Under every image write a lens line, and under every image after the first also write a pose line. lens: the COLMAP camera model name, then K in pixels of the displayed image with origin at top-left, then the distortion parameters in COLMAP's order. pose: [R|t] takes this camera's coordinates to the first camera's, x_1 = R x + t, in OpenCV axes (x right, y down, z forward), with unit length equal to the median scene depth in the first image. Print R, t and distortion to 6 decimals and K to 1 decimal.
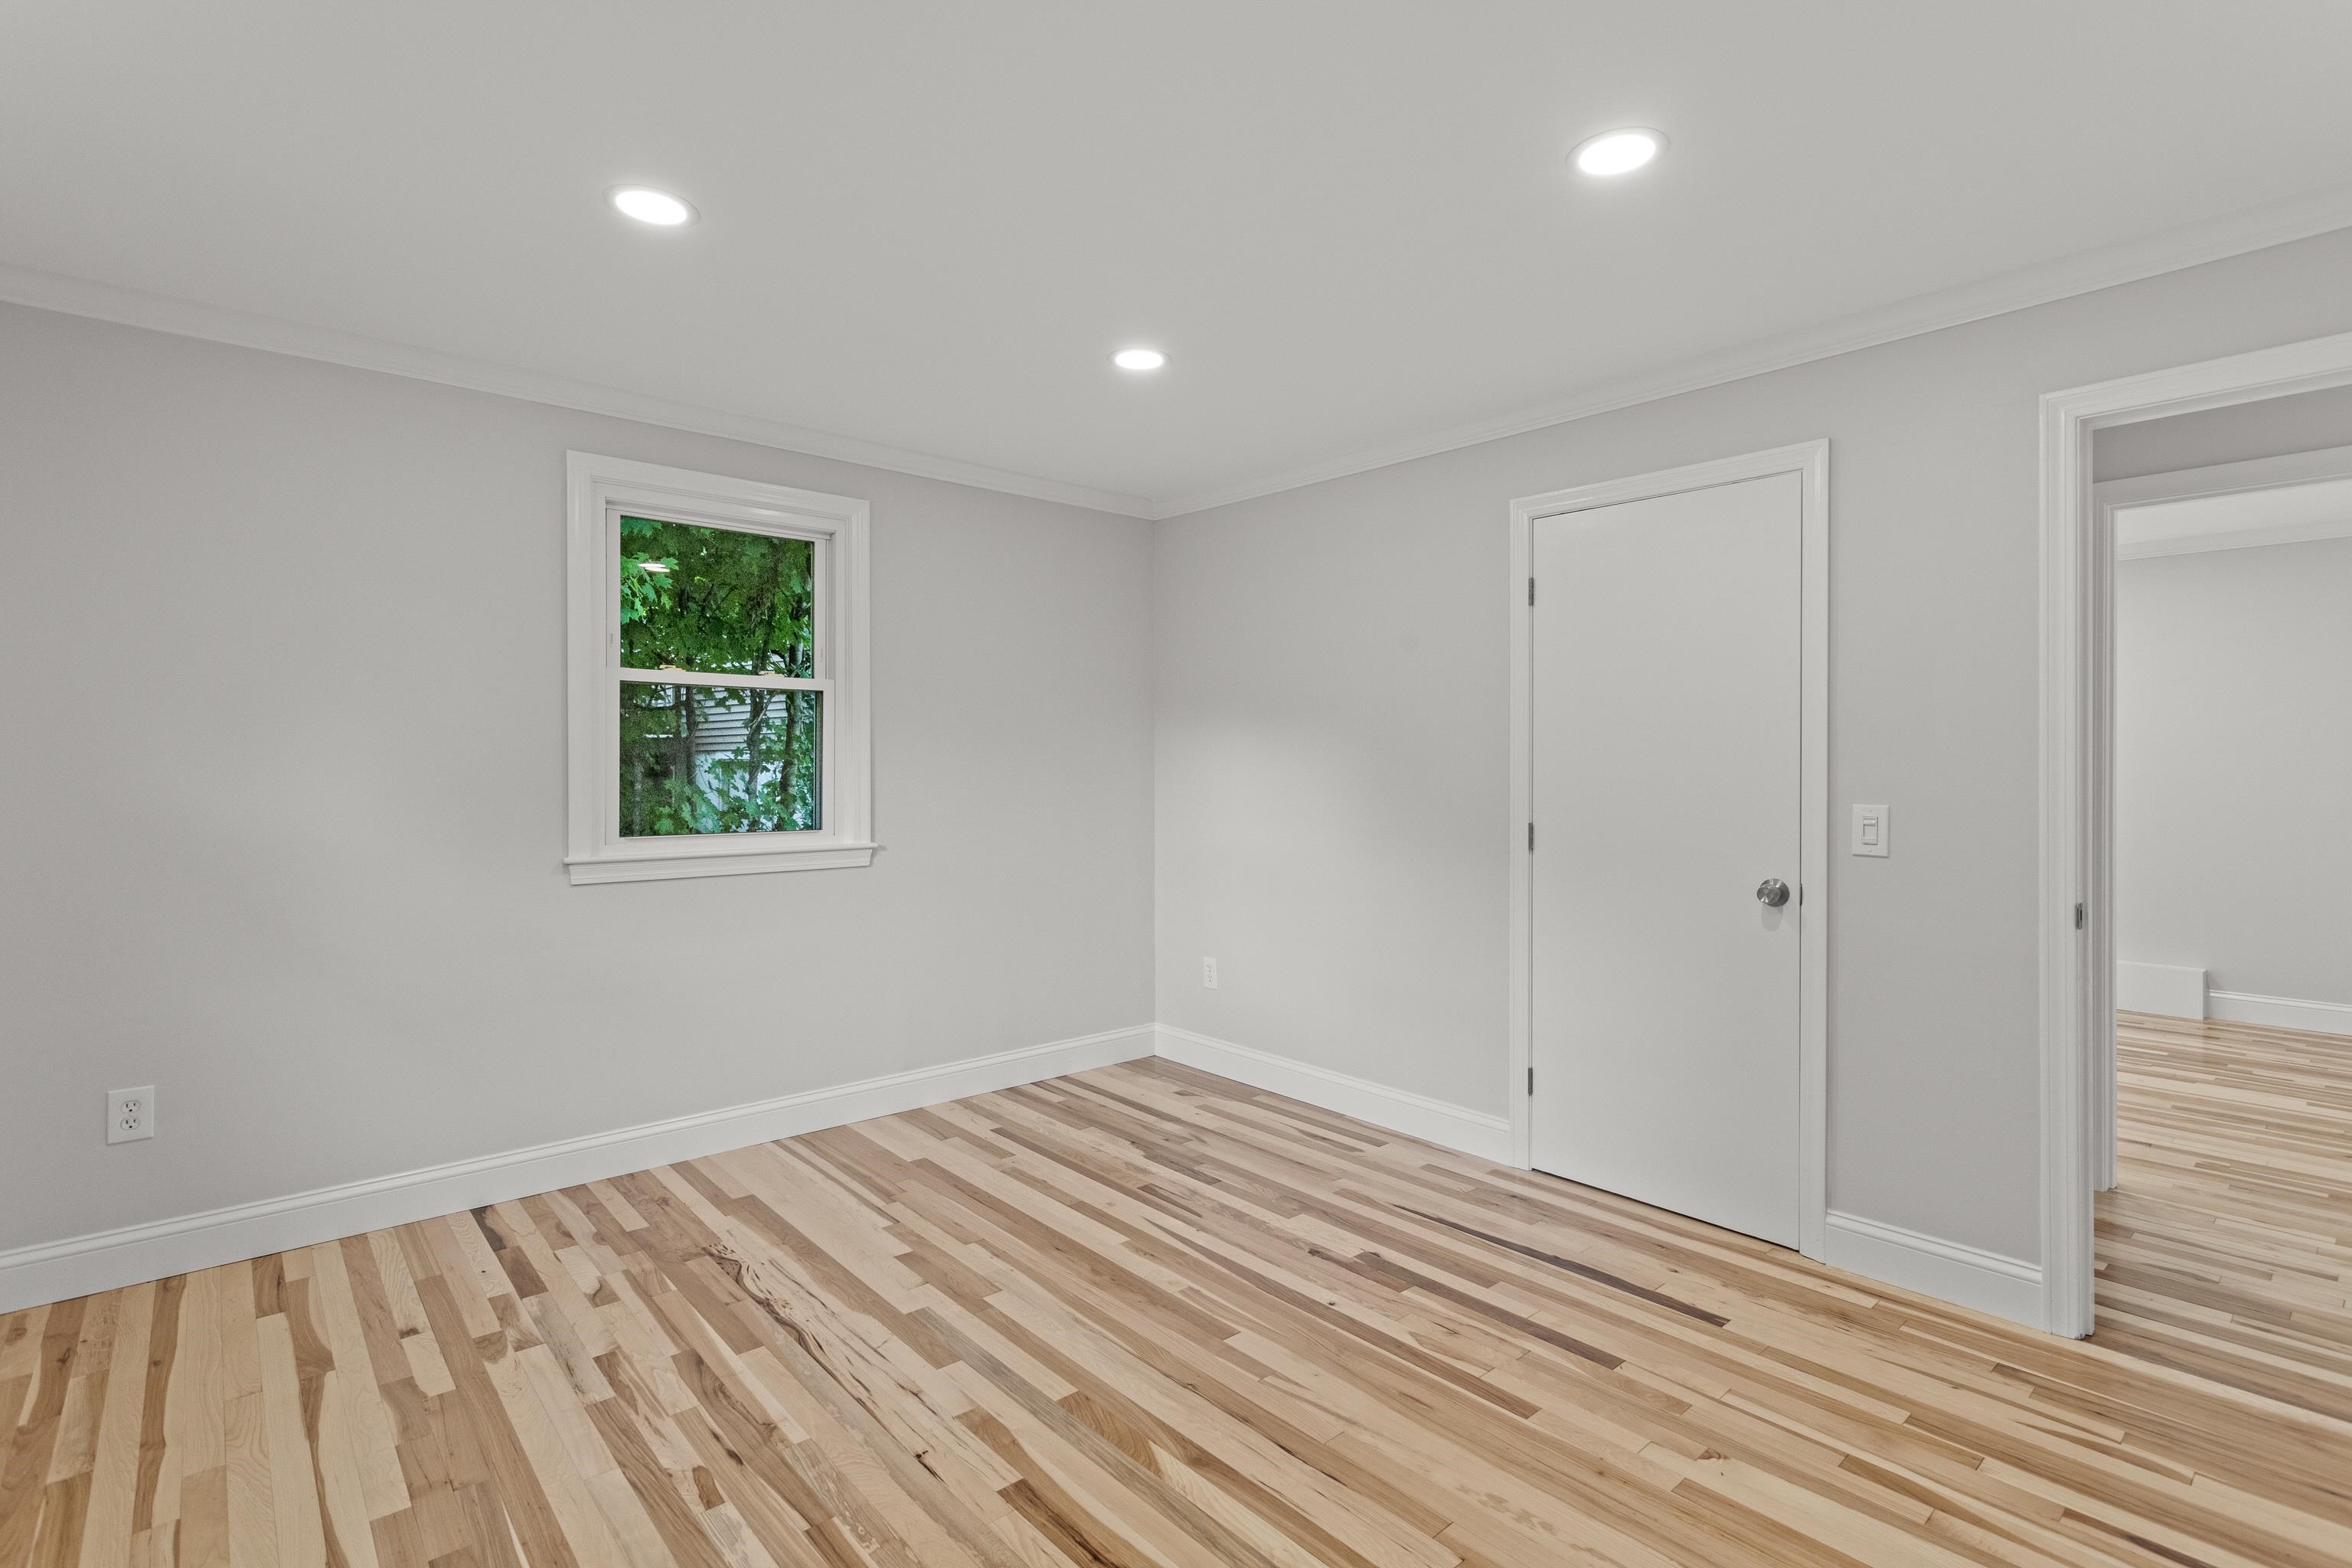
lens RADIAL K [[1054.0, 0, 1175.7], [0, 1054.0, 742.3], [0, 0, 1]] dist [0.000464, -0.000134]
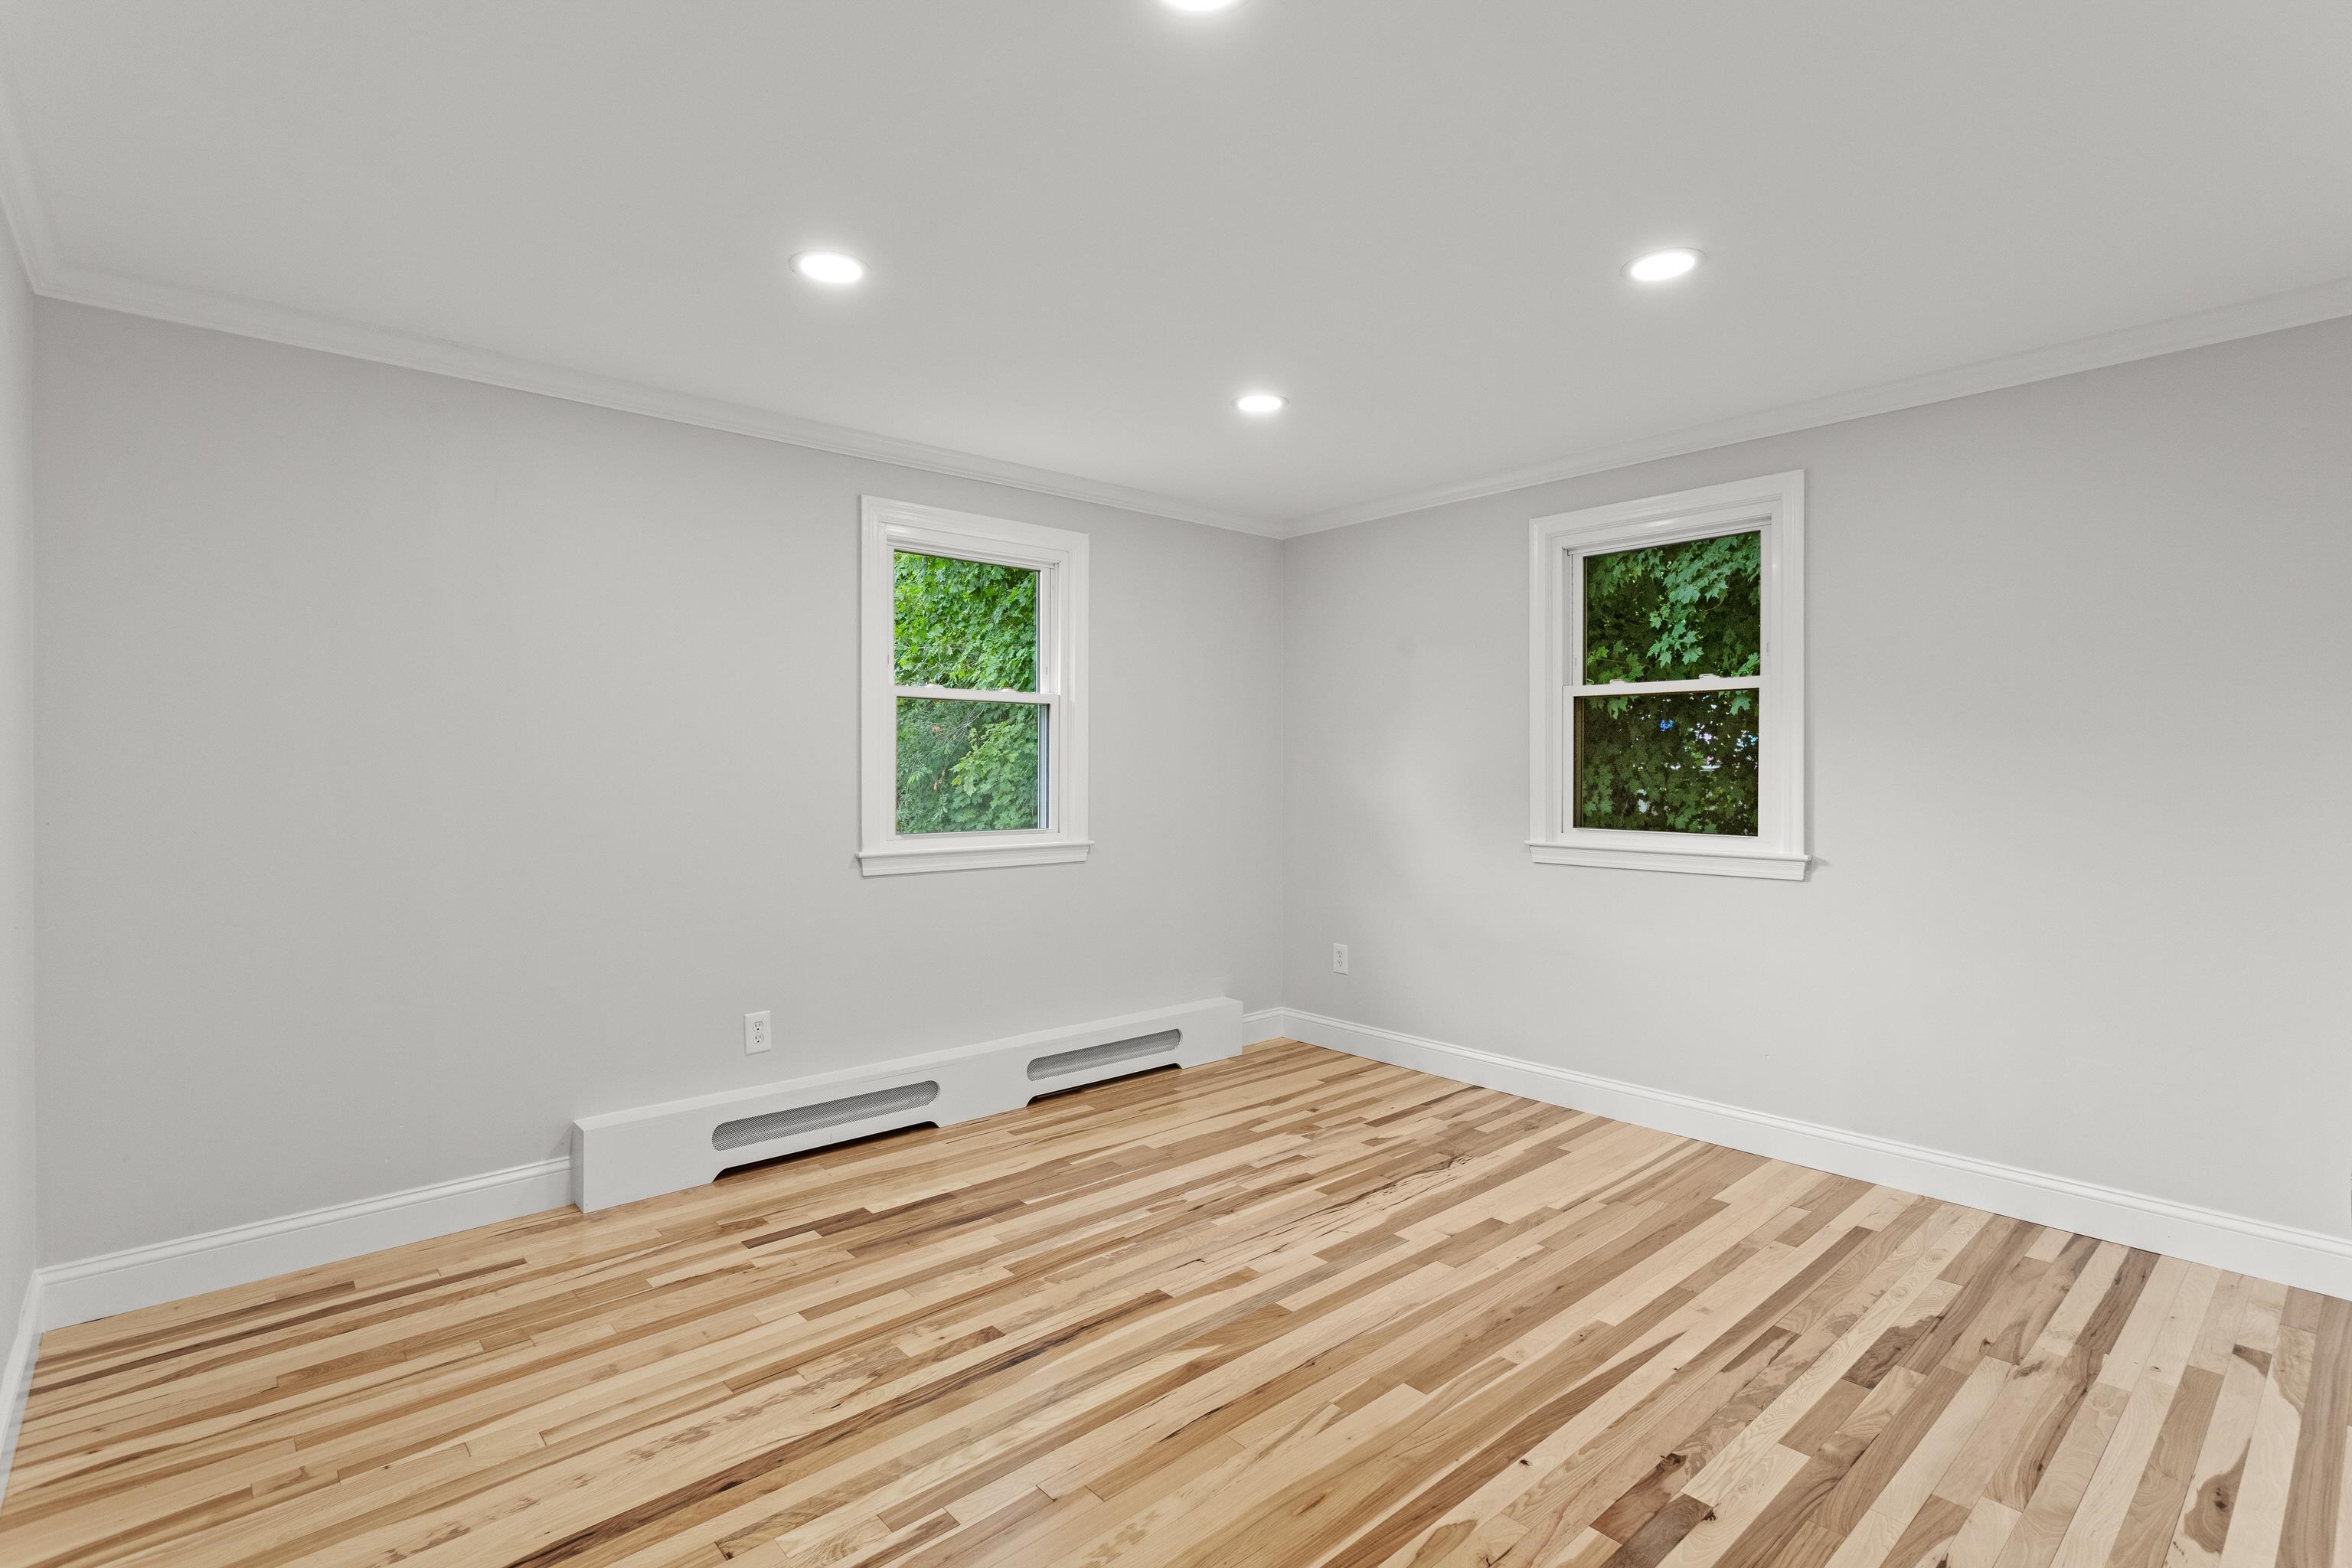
lens RADIAL K [[1121.8, 0, 1187.1], [0, 1121.8, 771.4], [0, 0, 1]] dist [0.000046, 0.000557]
pose [[0.036373, 0.004208, -0.999329, 0.805761], [0.019564, 0.999796, 0.004922, 0.034676], [0.999147, -0.019730, 0.036283, 0.648738]]
